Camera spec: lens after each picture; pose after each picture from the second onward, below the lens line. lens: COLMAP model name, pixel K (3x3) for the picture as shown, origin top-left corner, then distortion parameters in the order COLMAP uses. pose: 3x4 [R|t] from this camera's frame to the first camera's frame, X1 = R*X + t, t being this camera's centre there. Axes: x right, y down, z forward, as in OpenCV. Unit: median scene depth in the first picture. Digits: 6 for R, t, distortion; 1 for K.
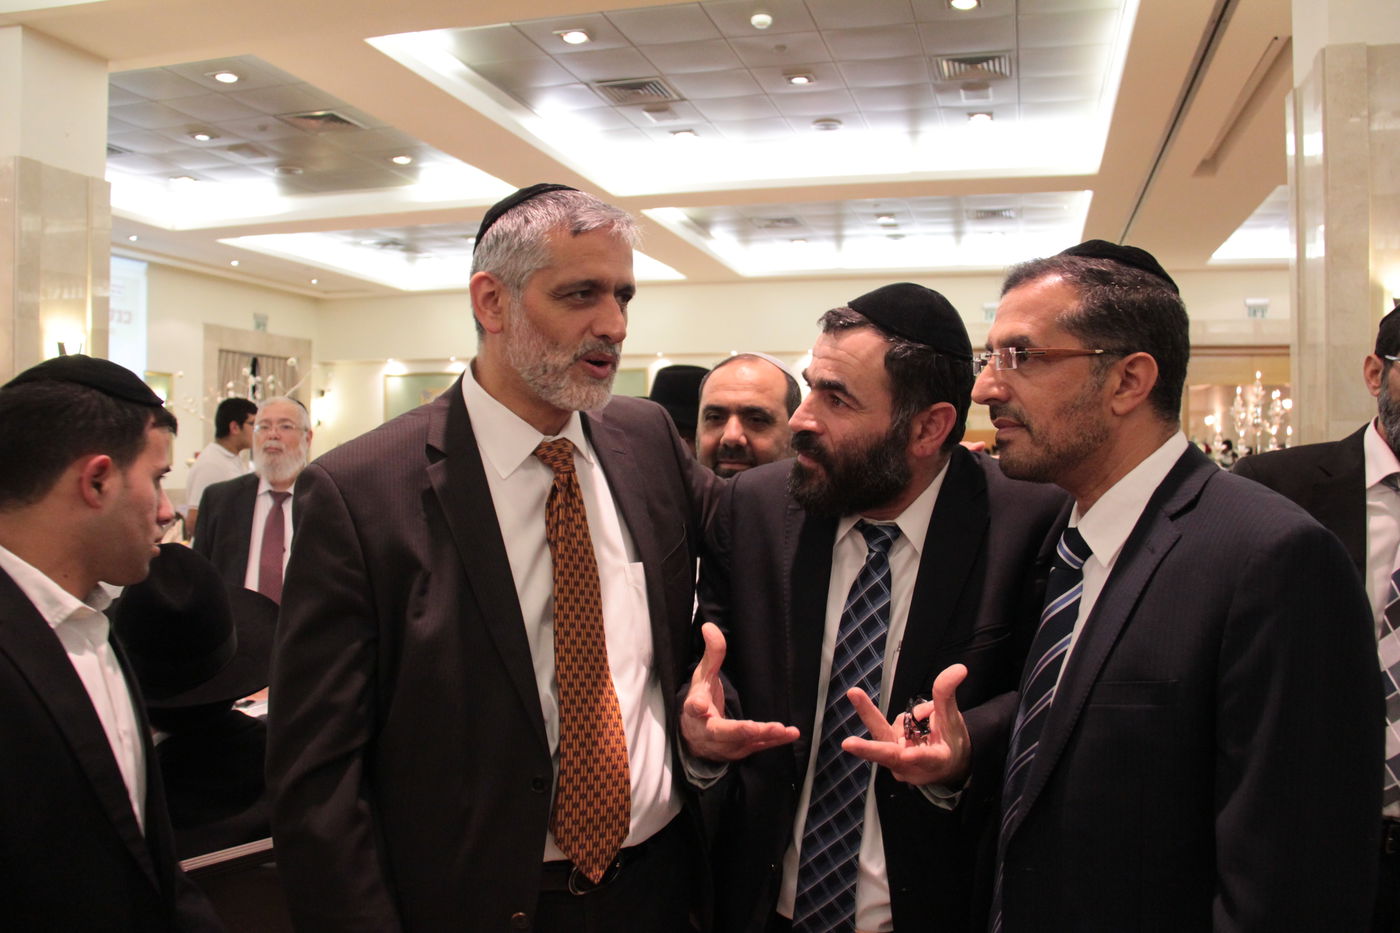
lens RADIAL K [[1155.9, 0, 700.0], [0, 1155.9, 466.5], [0, 0, 1]] dist [-0.203340, 0.149991]
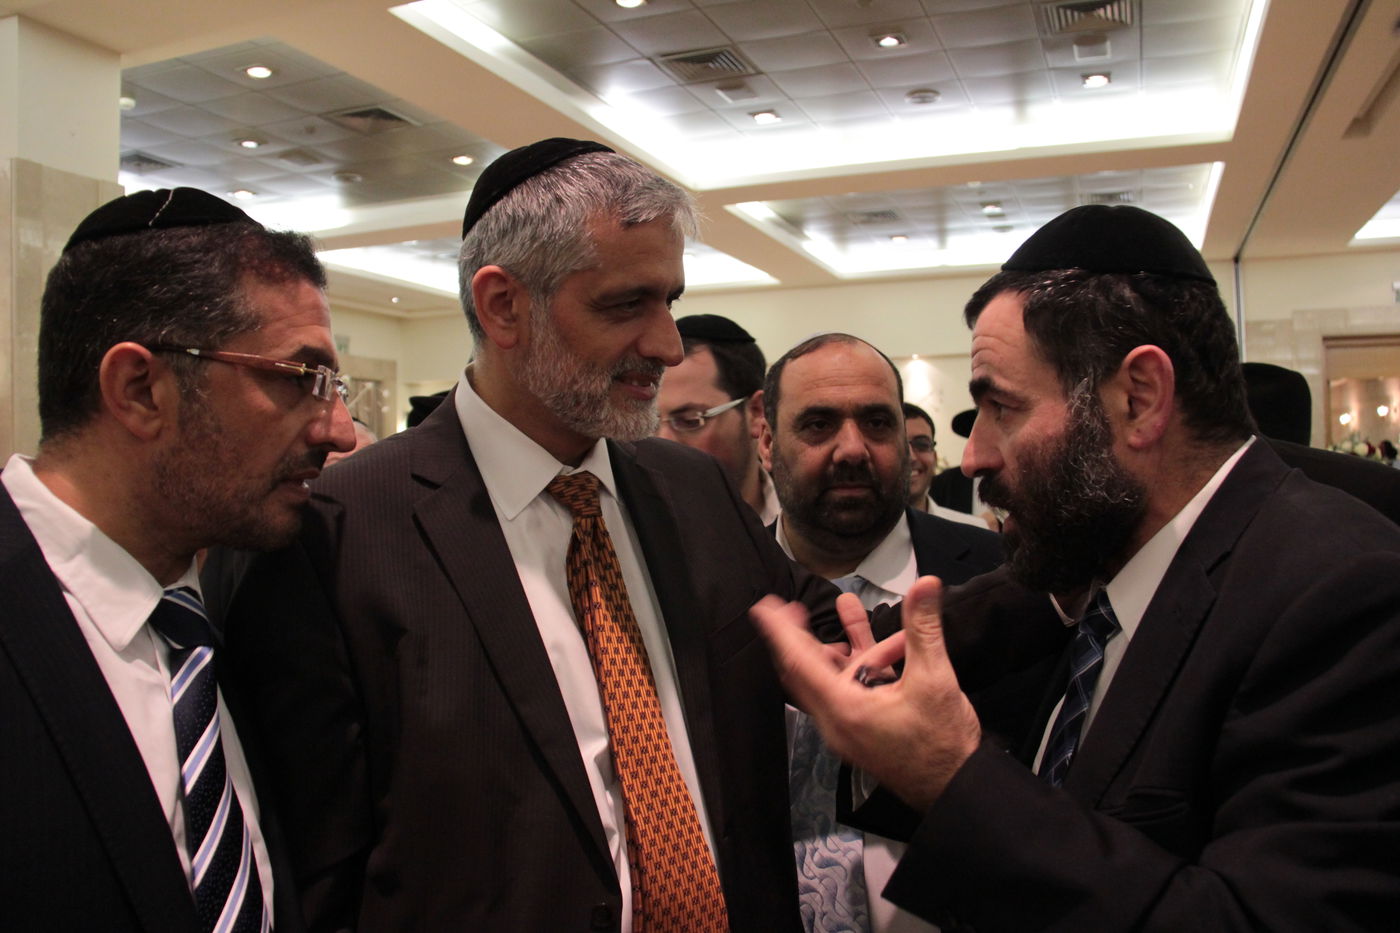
lens RADIAL K [[1155.9, 0, 700.0], [0, 1155.9, 466.5], [0, 0, 1]] dist [-0.203340, 0.149991]
pose [[0.995221, -0.024447, -0.094538, 0.014254], [0.023156, 0.999623, -0.014730, -0.001040], [0.094863, 0.012470, 0.995412, 0.105766]]
